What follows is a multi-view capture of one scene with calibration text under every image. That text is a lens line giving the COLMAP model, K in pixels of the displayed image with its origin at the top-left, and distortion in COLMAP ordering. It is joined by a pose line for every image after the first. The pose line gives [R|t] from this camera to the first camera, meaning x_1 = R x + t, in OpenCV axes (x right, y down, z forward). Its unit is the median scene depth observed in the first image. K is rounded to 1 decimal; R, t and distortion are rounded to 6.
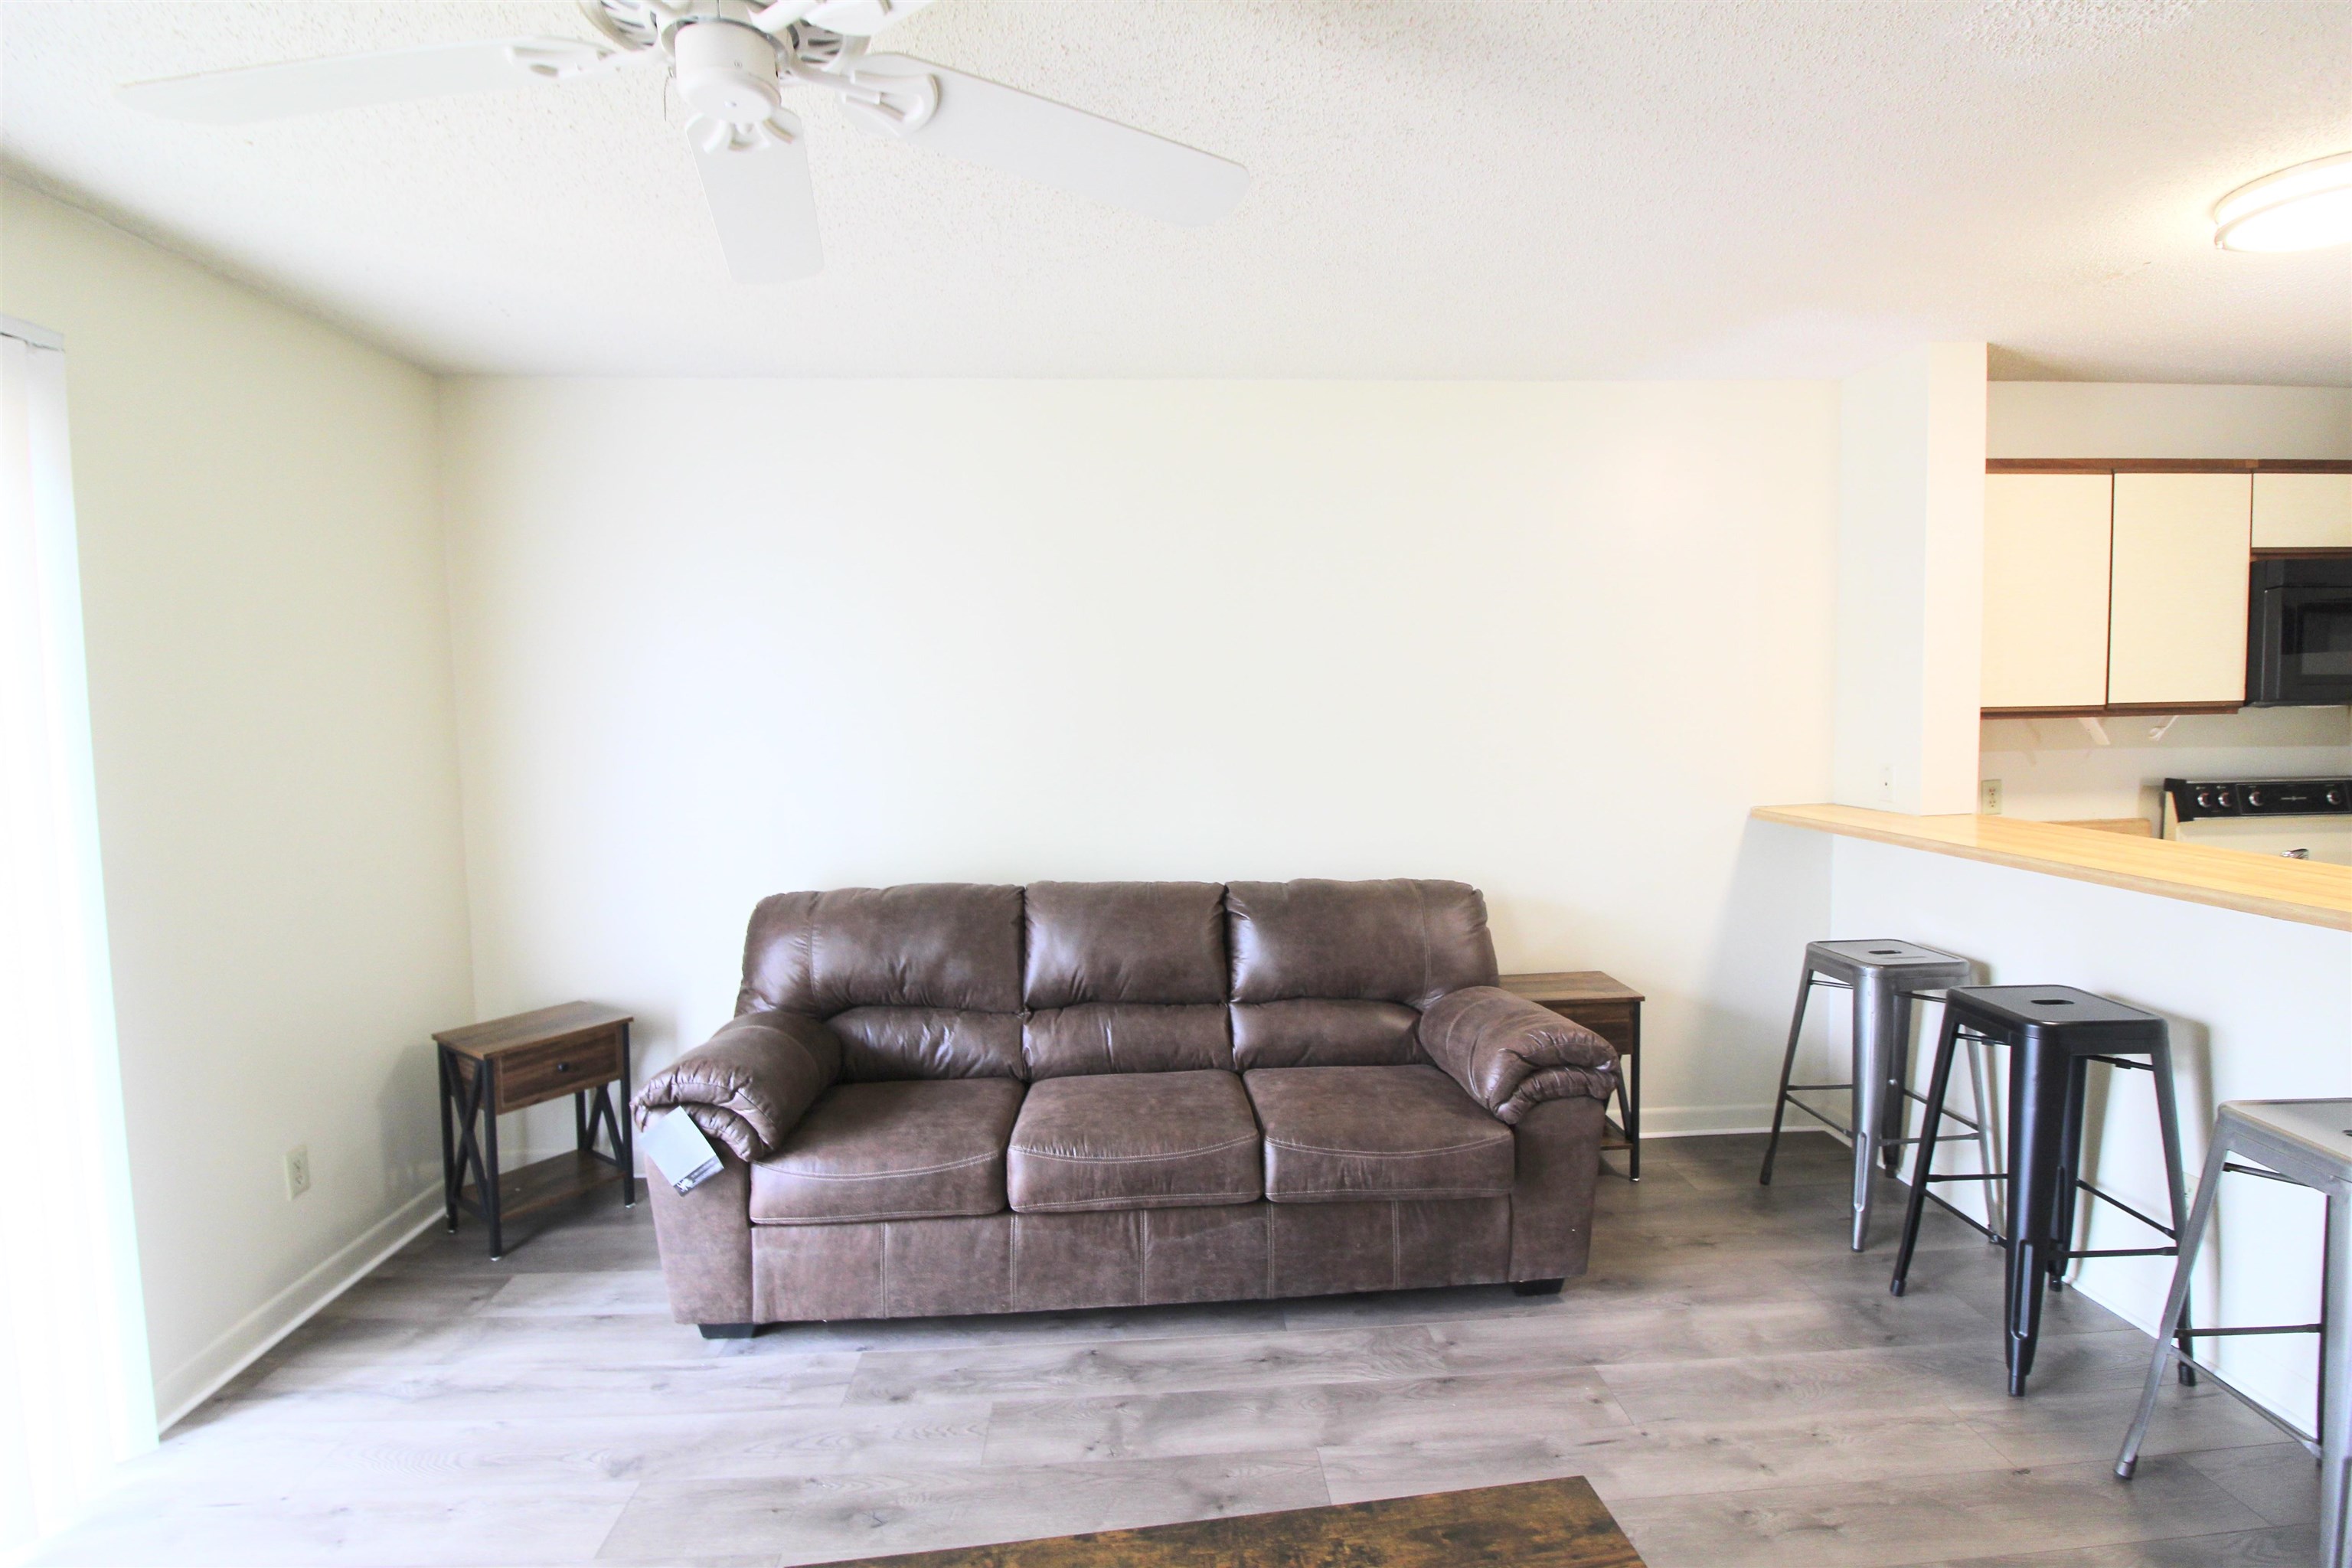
lens RADIAL K [[1089.1, 0, 1189.9], [0, 1089.1, 768.7], [0, 0, 1]] dist [-0.003235, -0.010910]
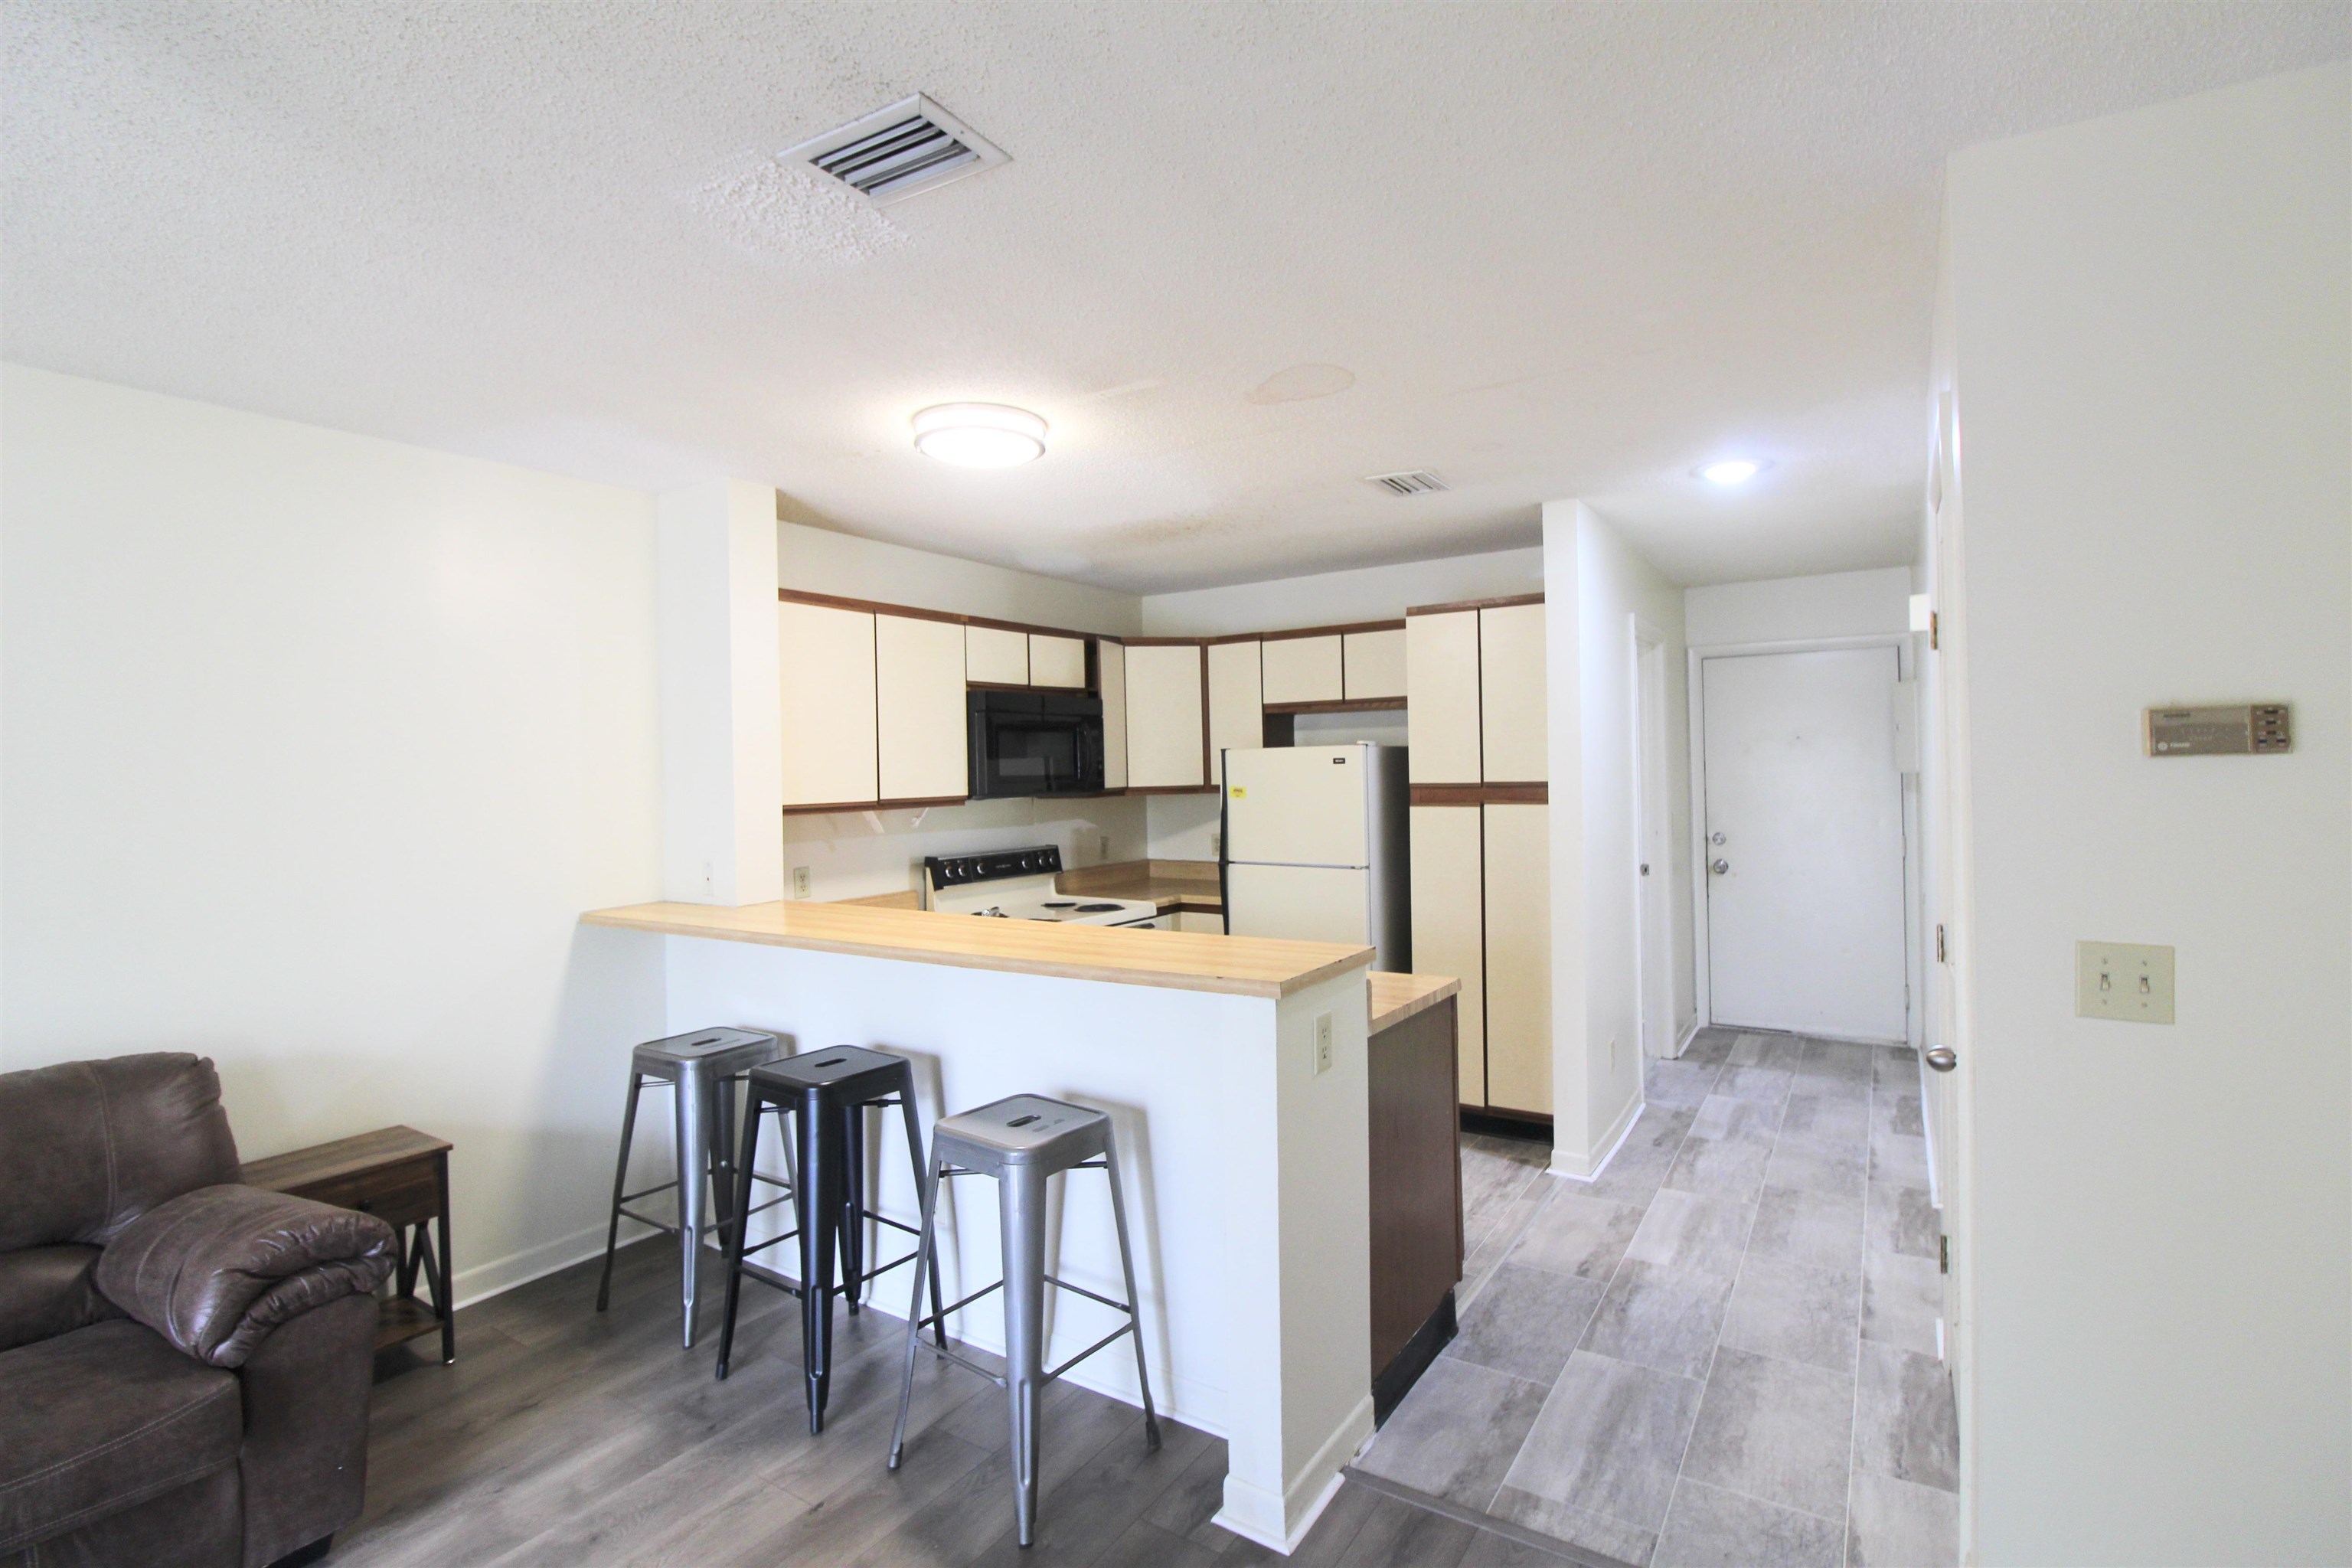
lens RADIAL K [[1089.1, 0, 1189.5], [0, 1089.1, 768.2], [0, 0, 1]] dist [-0.003235, -0.010910]
pose [[0.592461, 0.007226, 0.805567, 0.083869], [0.060907, 0.996696, -0.053735, -0.010211], [-0.803294, 0.080900, 0.590063, -0.013326]]
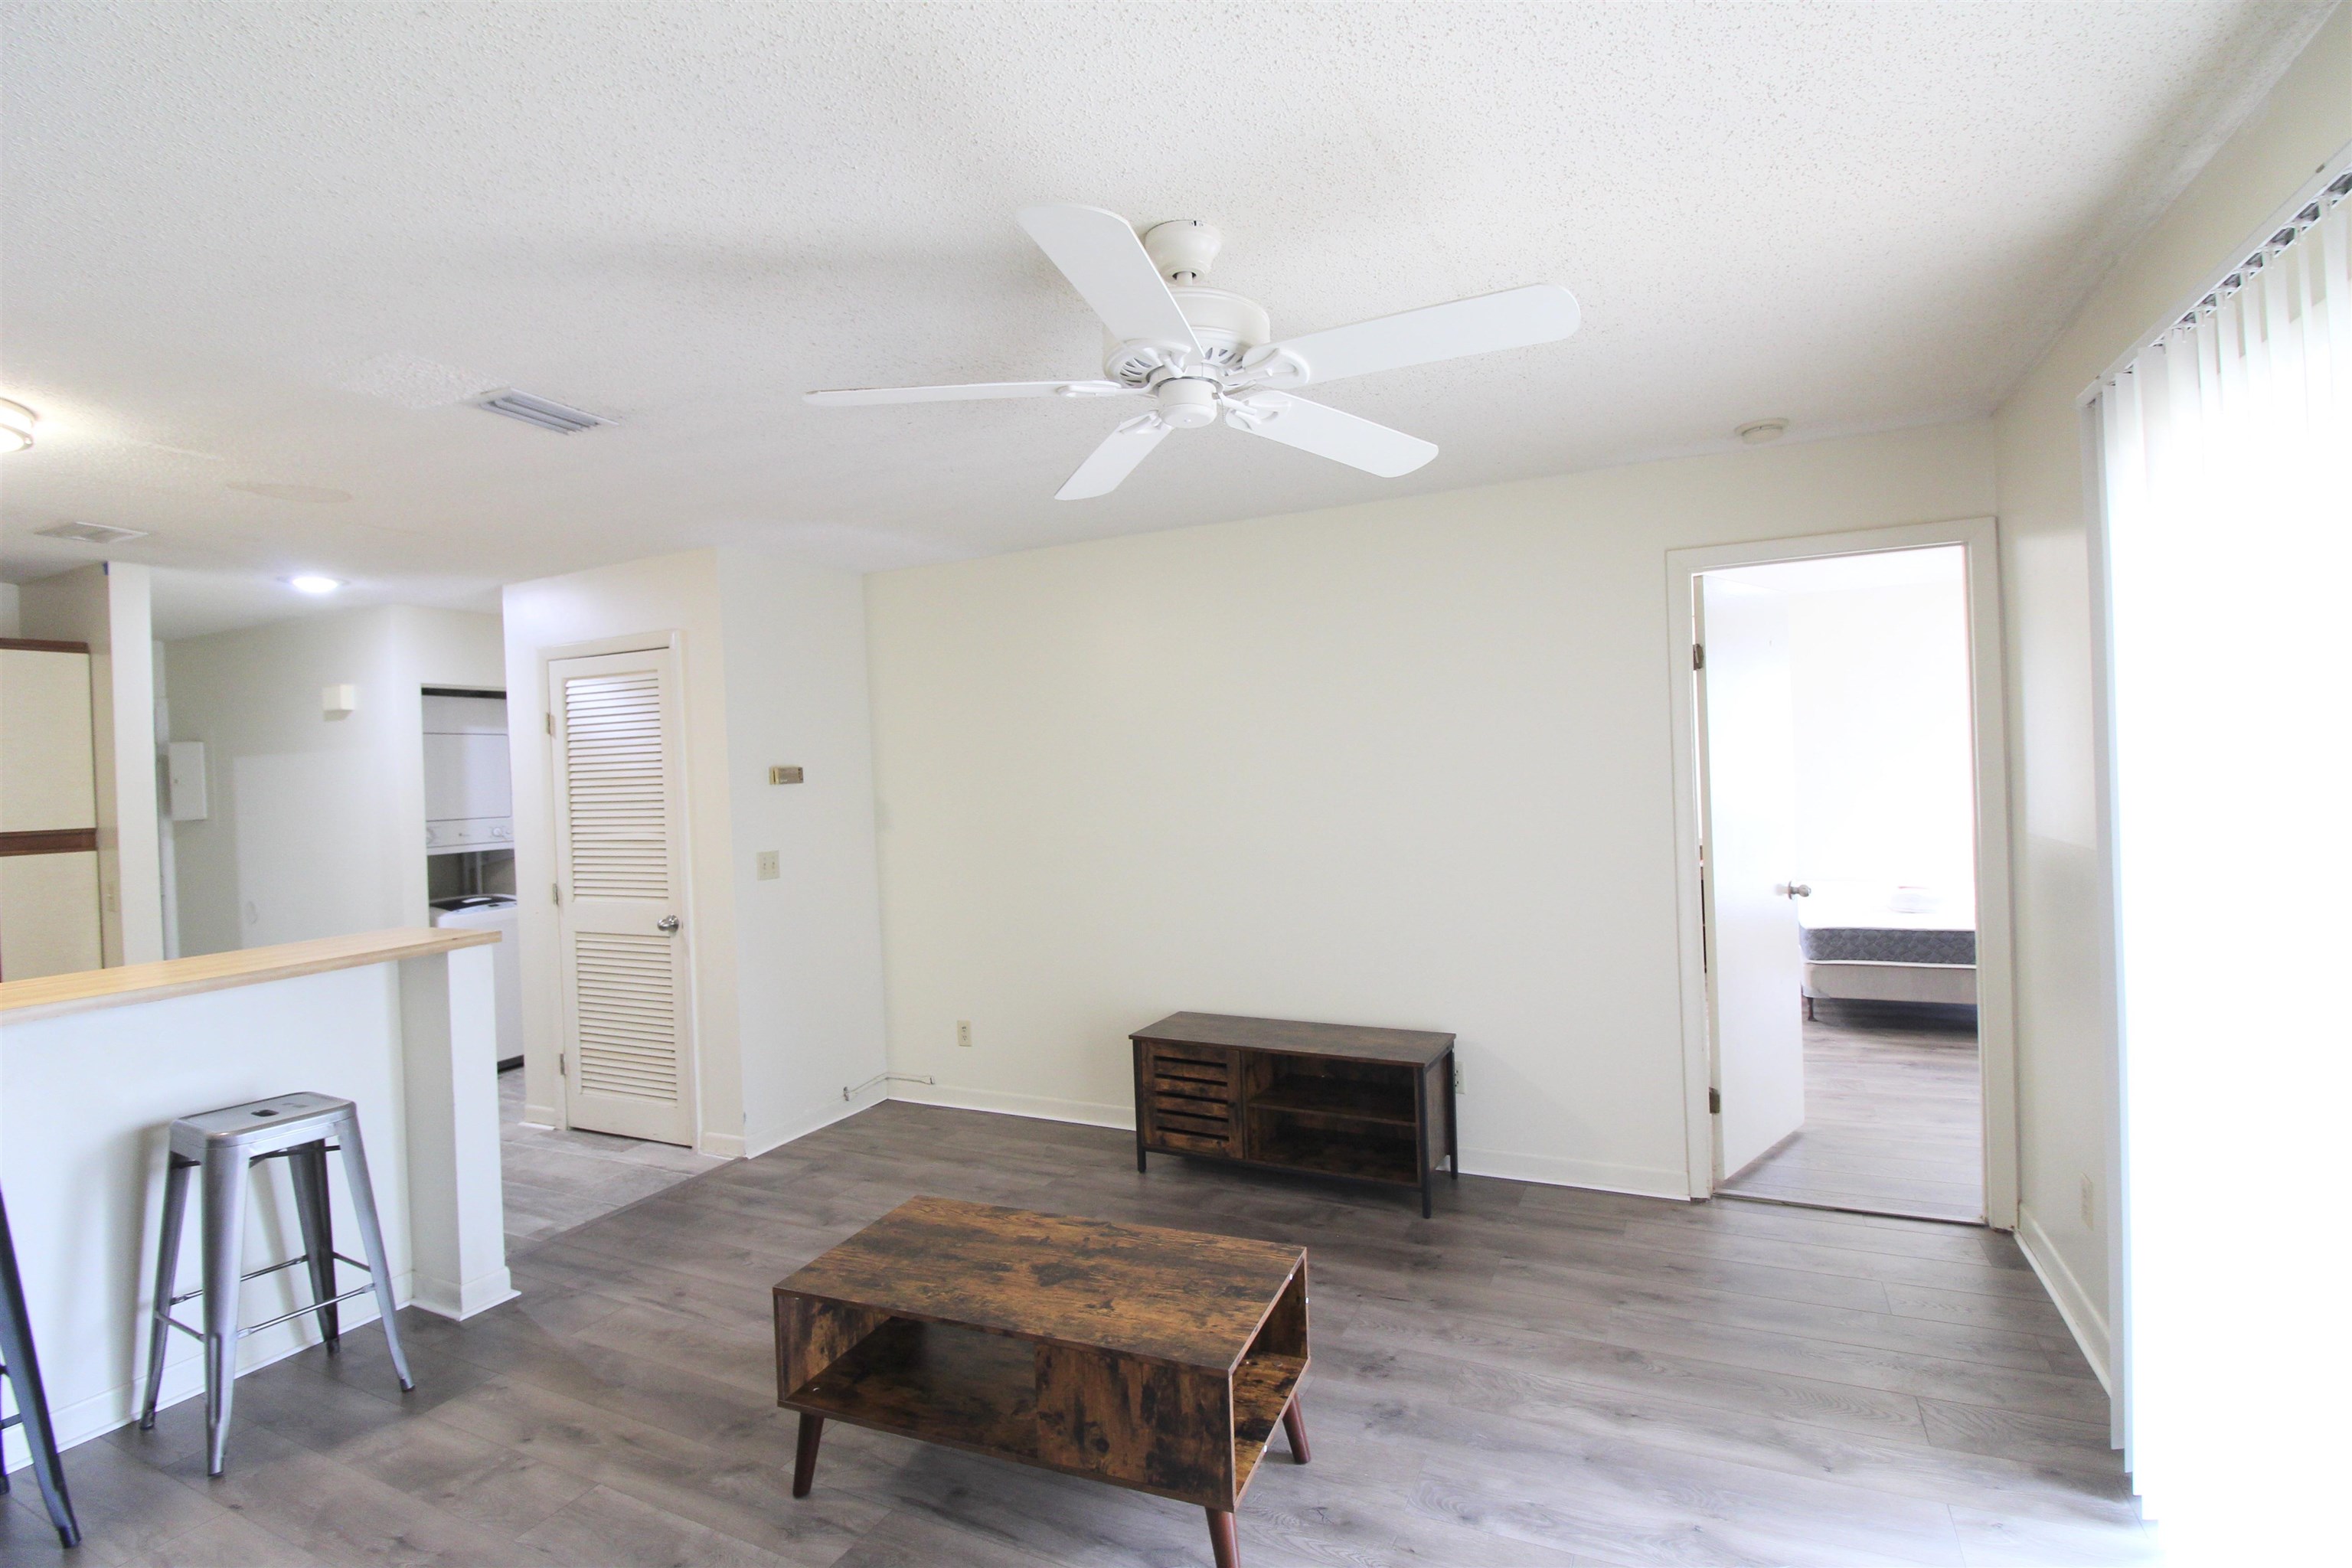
lens RADIAL K [[1089.1, 0, 1191.3], [0, 1089.1, 769.7], [0, 0, 1]] dist [-0.003235, -0.010910]
pose [[-0.875278, 0.049219, 0.481109, -0.544541], [0.084275, 0.995110, 0.051518, -0.074749], [-0.476221, 0.085639, -0.875146, 1.131380]]
